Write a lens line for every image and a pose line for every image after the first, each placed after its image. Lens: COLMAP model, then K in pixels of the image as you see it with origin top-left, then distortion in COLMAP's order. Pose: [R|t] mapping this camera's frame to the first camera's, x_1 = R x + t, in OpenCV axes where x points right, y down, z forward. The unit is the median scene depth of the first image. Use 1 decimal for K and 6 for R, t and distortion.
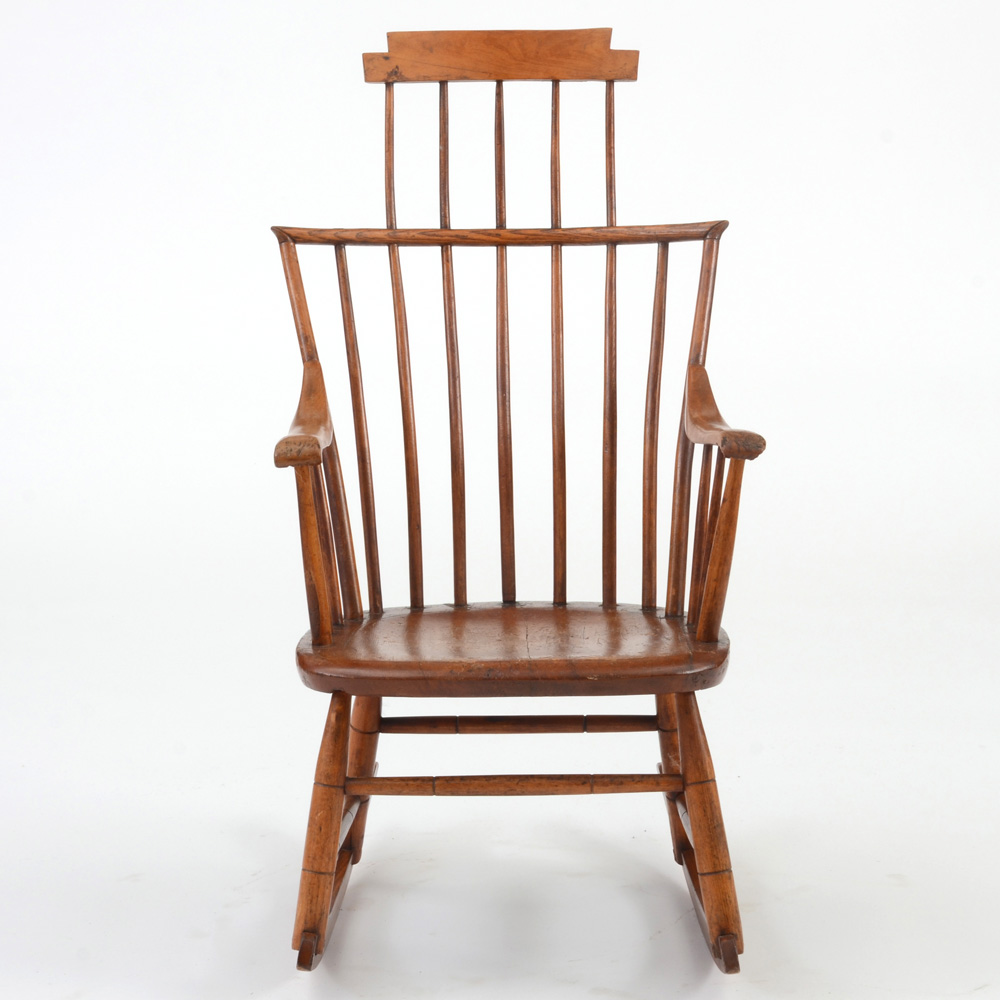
lens RADIAL K [[3955.1, 0, 499.7], [0, 3955.1, 500.0], [0, 0, 1]] dist [0.053591, 0.000000]
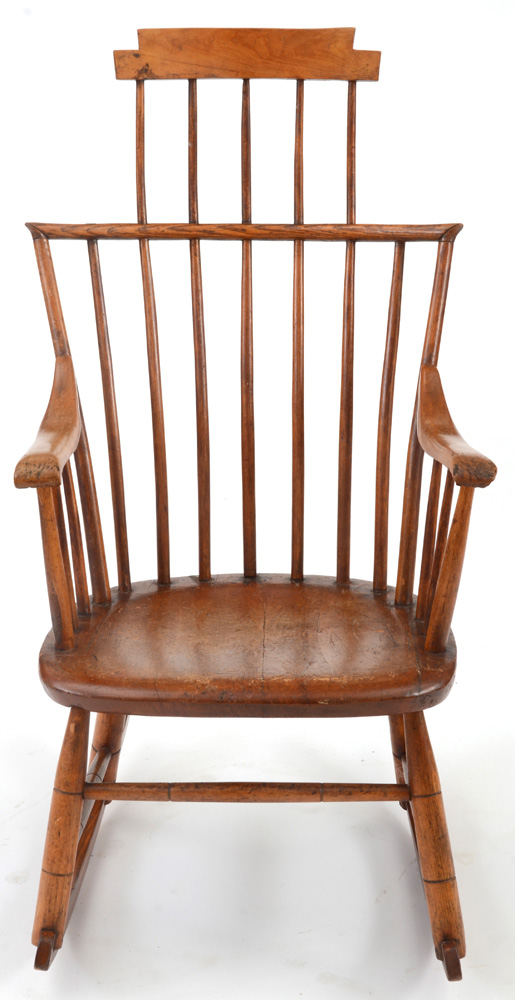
lens RADIAL K [[2452.1, 0, 276.0], [0, 2452.1, 532.0], [0, 0, 1]] dist [0.377179, 0.000000]
pose [[0.999909, 0.012825, -0.004233, 0.012183], [-0.012143, 0.990934, 0.133798, -0.076099], [0.005910, -0.133735, 0.991000, 0.340206]]
